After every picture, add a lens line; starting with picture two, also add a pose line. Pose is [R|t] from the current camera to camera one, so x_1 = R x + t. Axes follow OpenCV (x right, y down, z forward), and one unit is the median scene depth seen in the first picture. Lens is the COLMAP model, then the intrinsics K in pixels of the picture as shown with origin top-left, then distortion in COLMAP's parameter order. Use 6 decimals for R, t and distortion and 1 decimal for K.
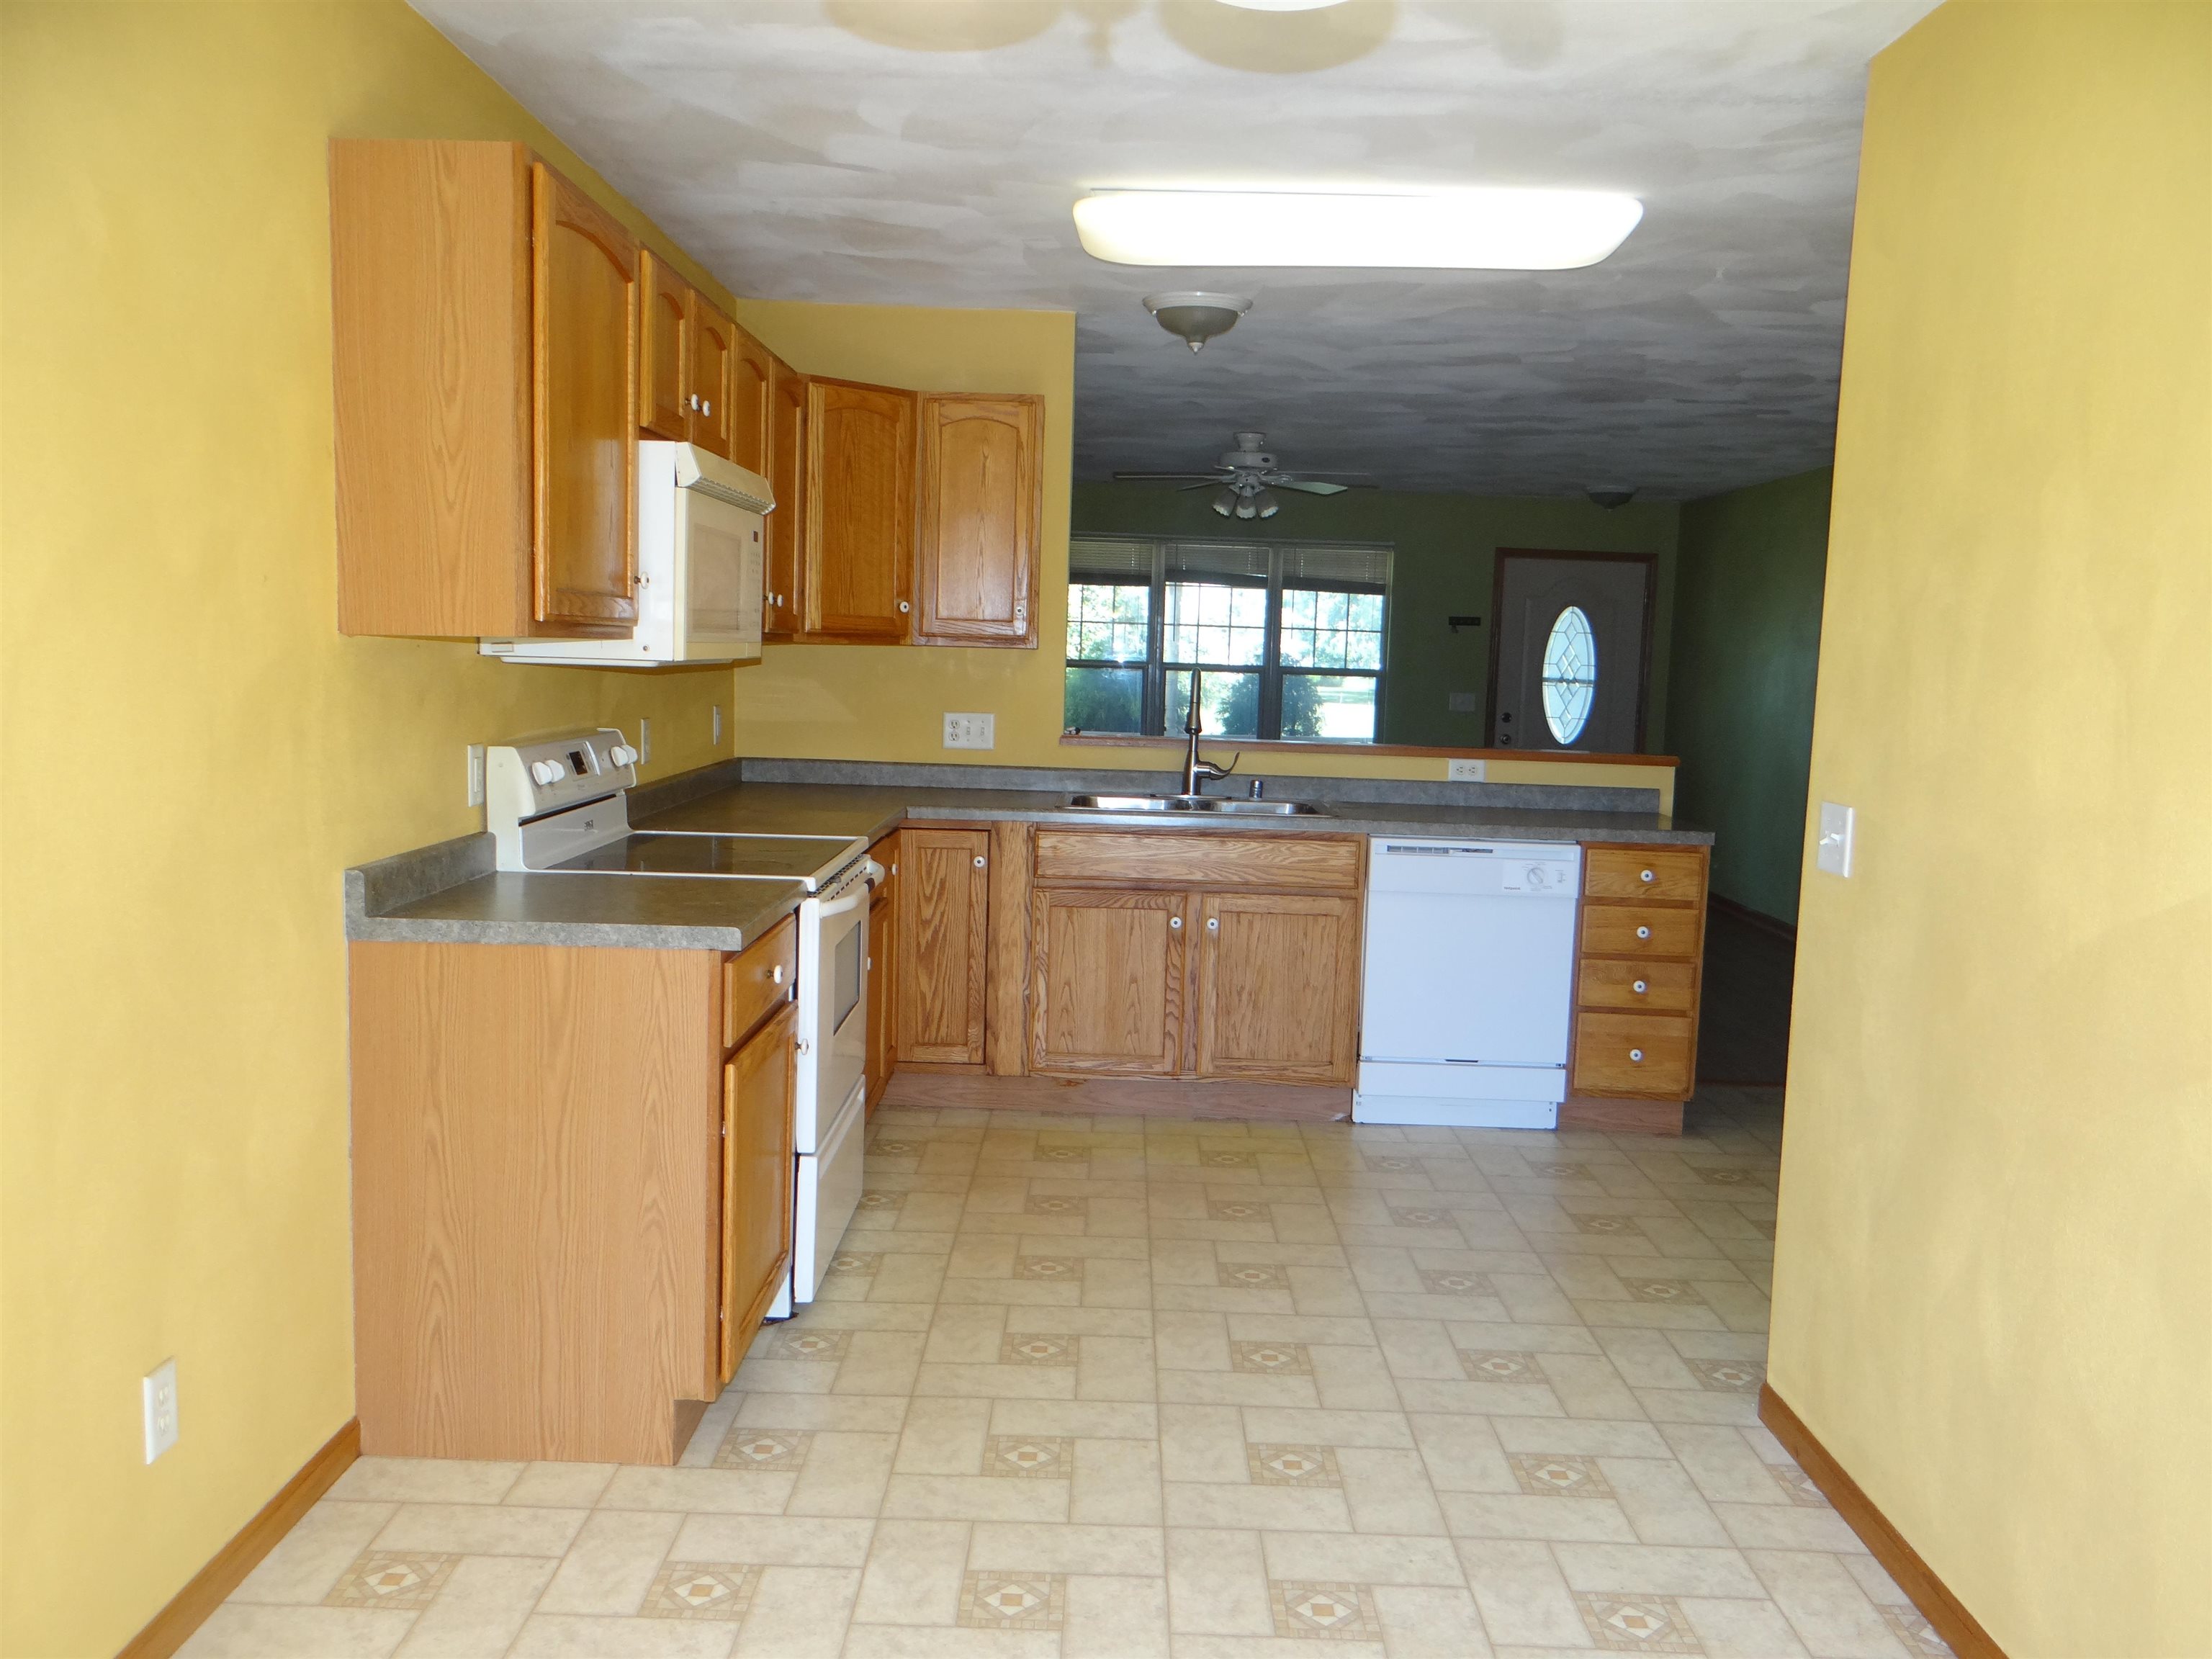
lens RADIAL K [[1799.9, 0, 1089.2], [0, 1799.9, 817.9], [0, 0, 1]] dist [0.030043, -0.024574]
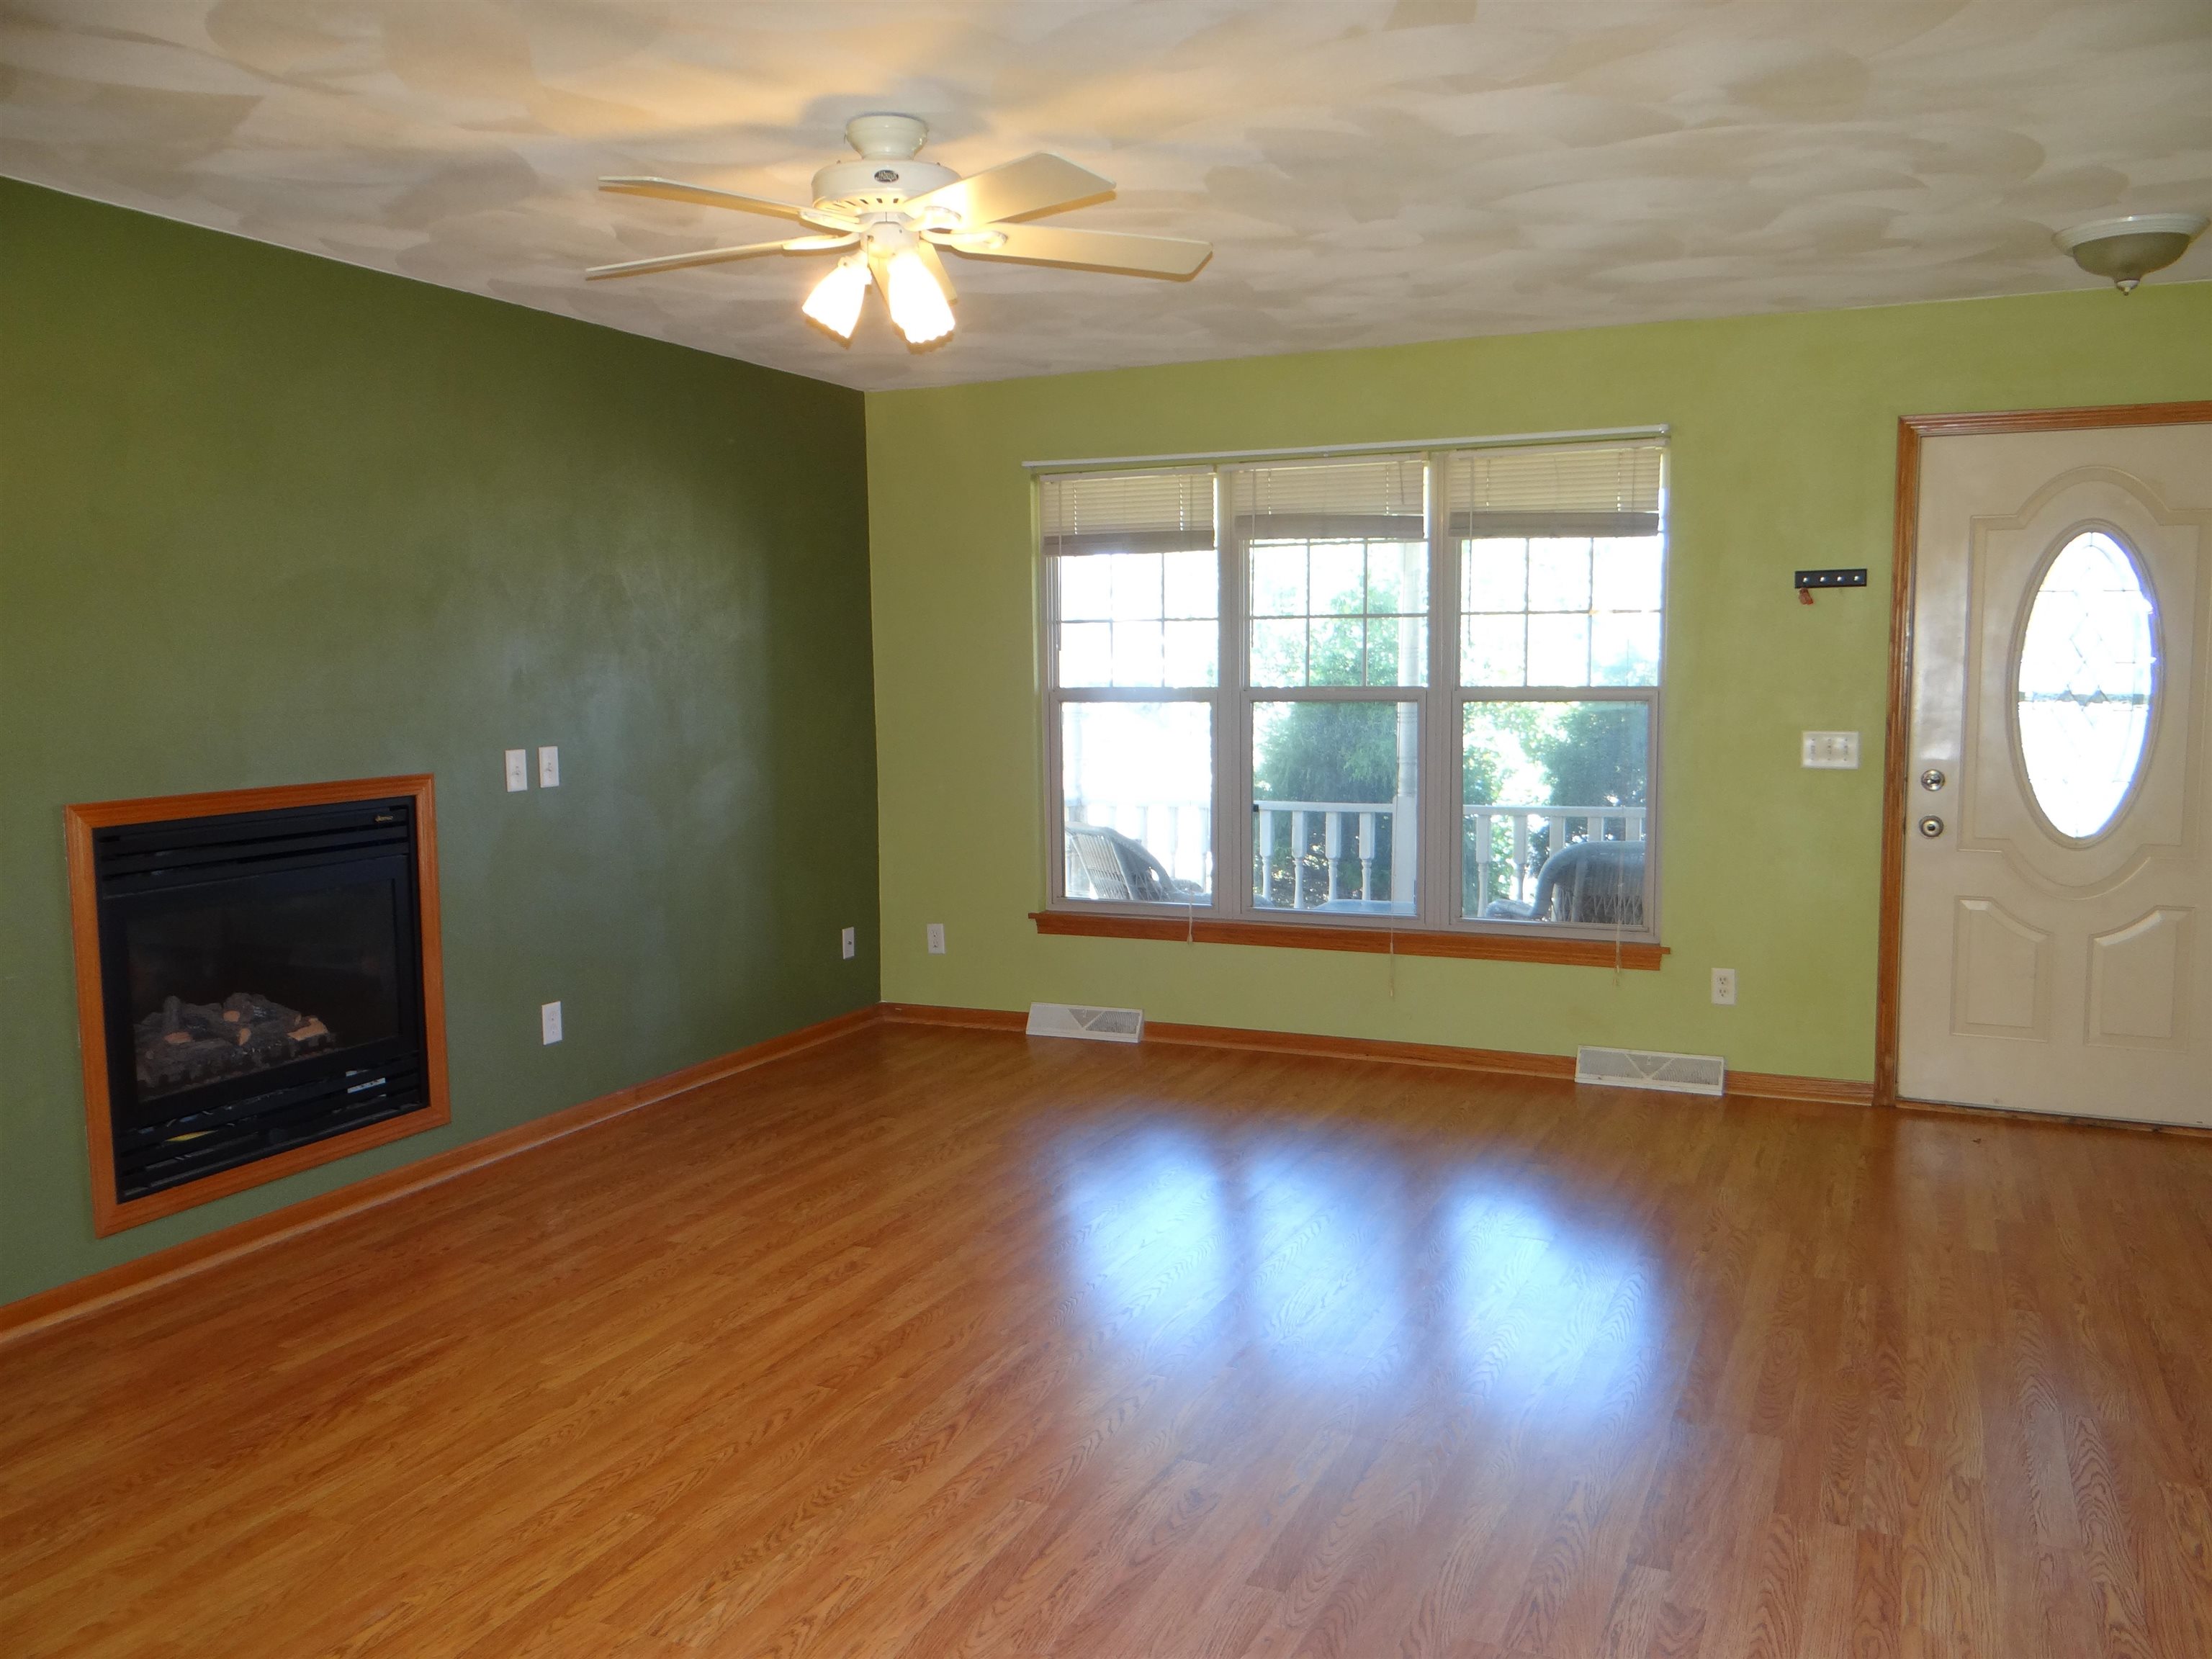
lens RADIAL K [[1799.9, 0, 1103.6], [0, 1799.9, 823.9], [0, 0, 1]] dist [0.030043, -0.024574]
pose [[0.916176, 0.004380, -0.400753, 0.485341], [-0.011456, 0.999818, -0.015262, -0.075825], [0.400613, 0.018574, 0.916059, 1.062018]]
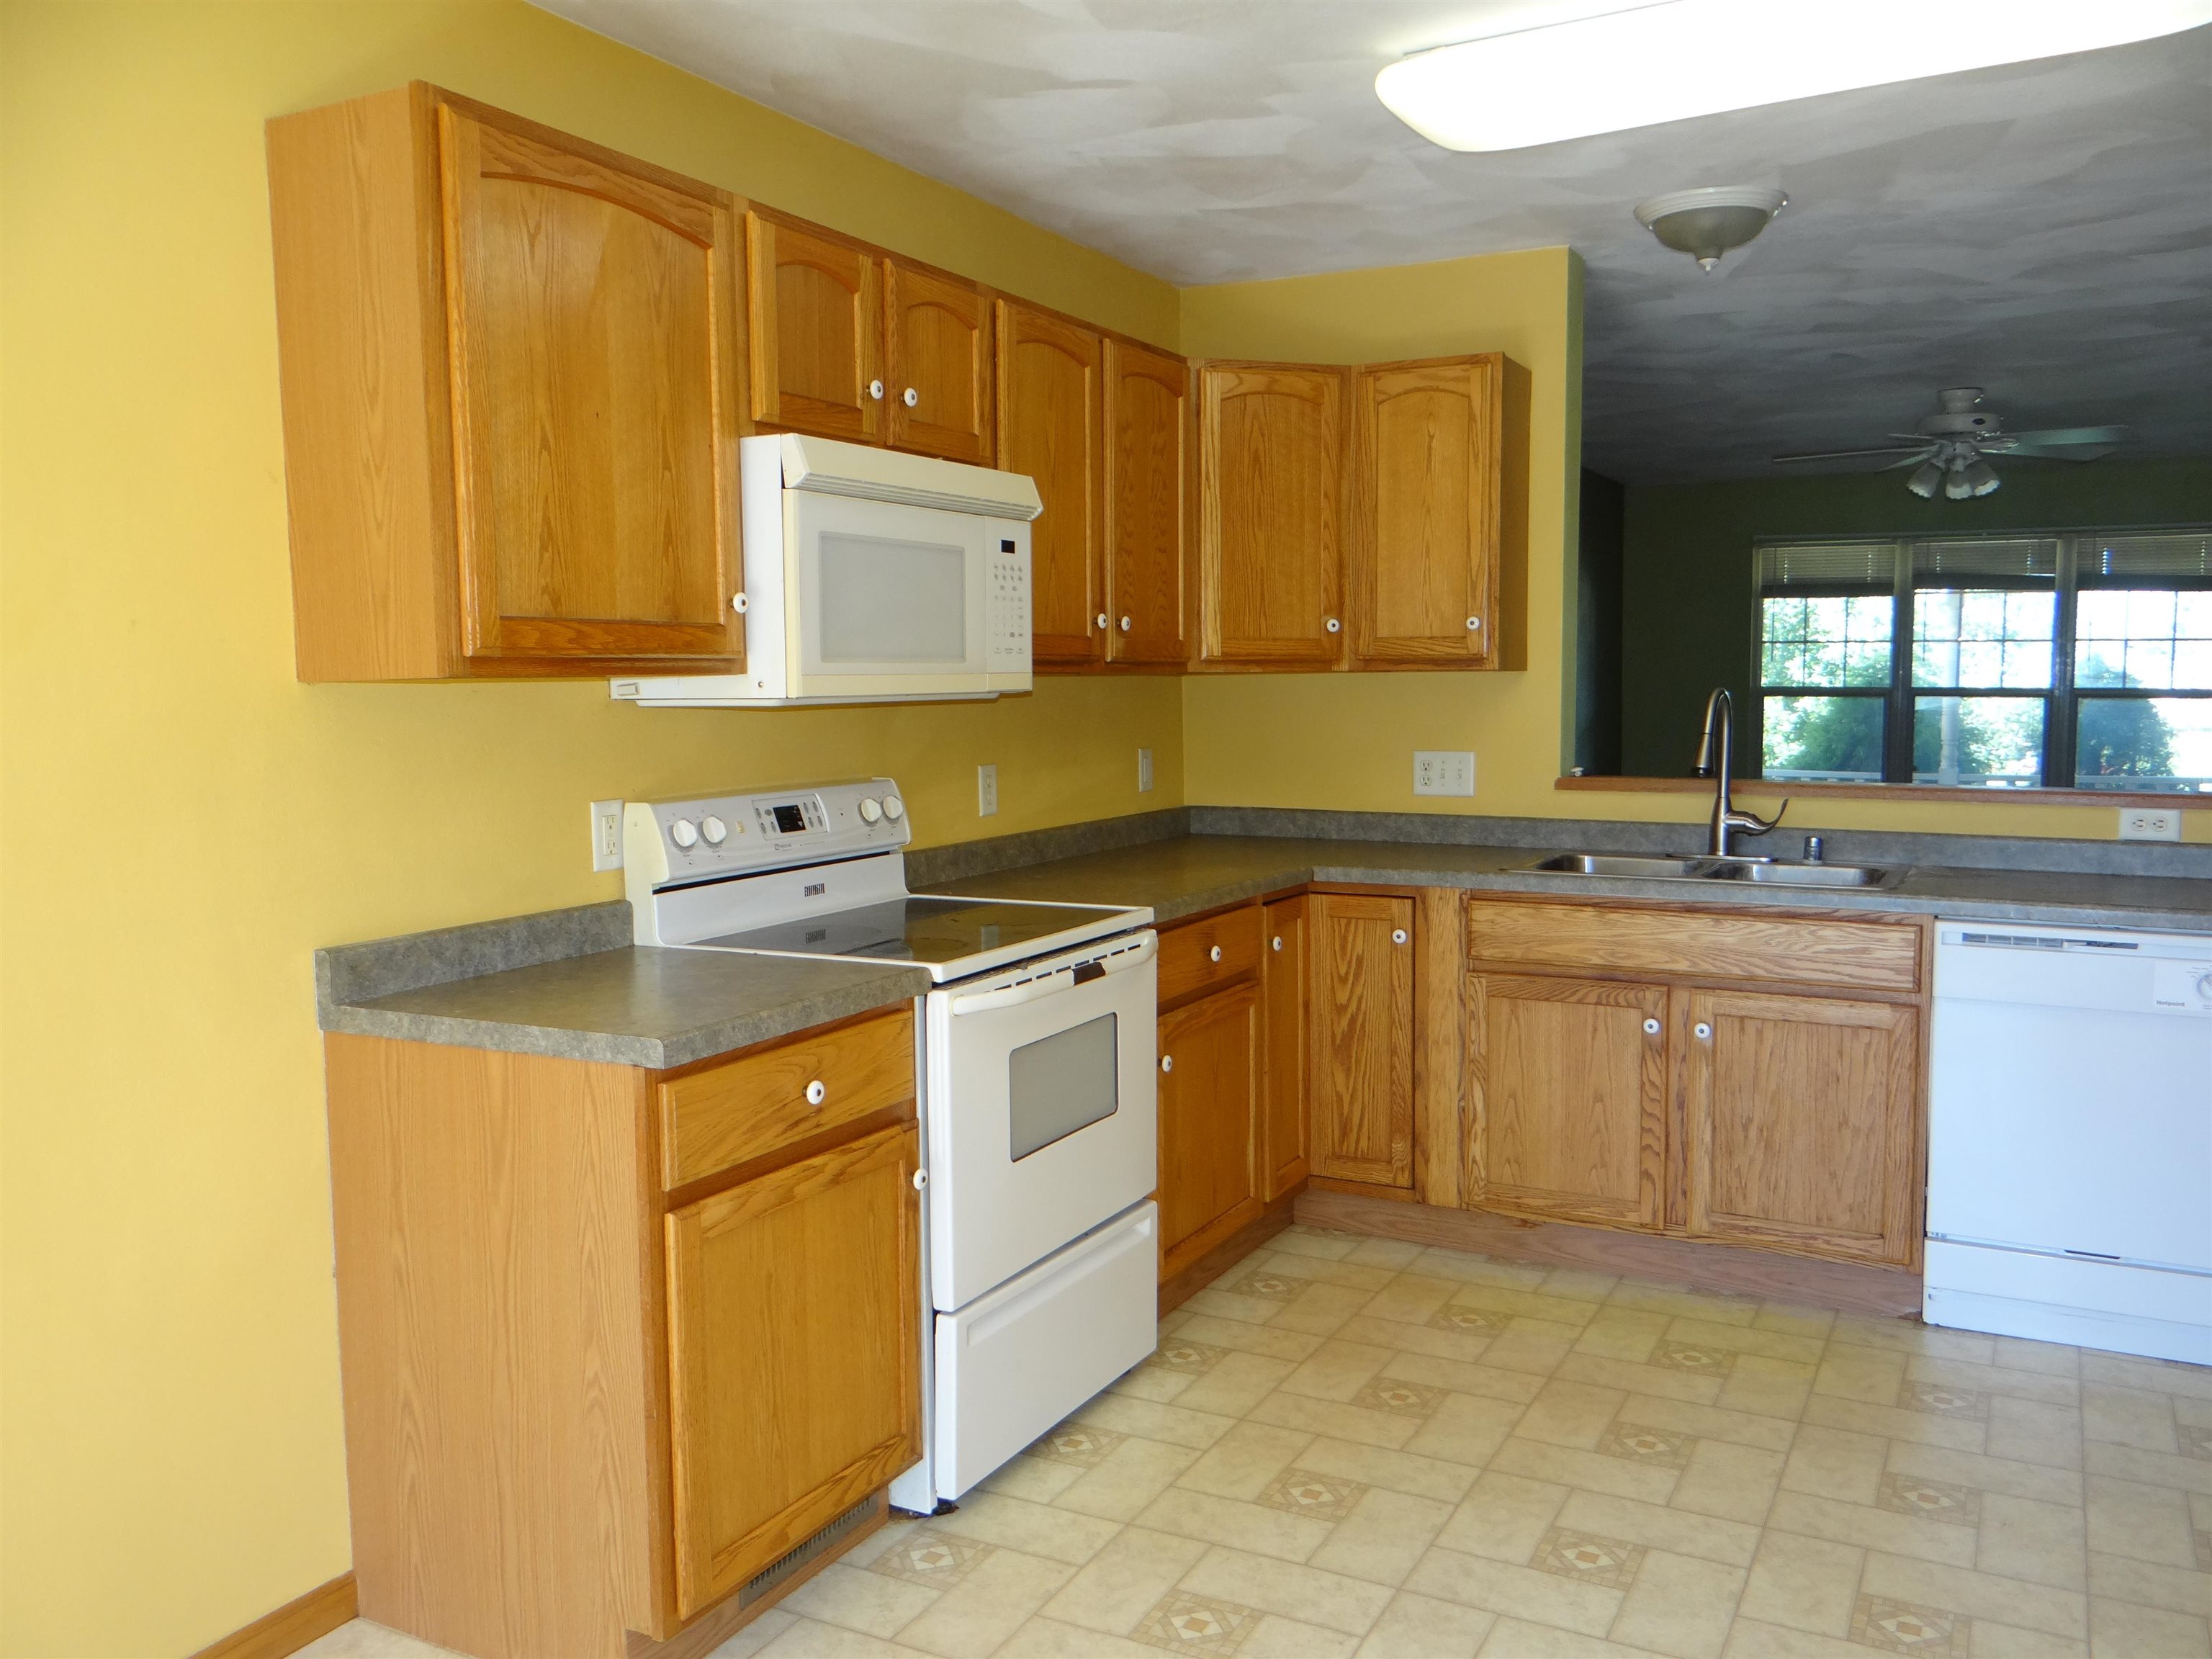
lens RADIAL K [[1799.9, 0, 1093.8], [0, 1799.9, 817.8], [0, 0, 1]] dist [0.030043, -0.024574]
pose [[0.891447, 0.002544, -0.453118, 0.181156], [-0.011597, 0.999785, -0.017204, -0.013486], [0.452977, 0.020591, 0.891284, 0.217184]]
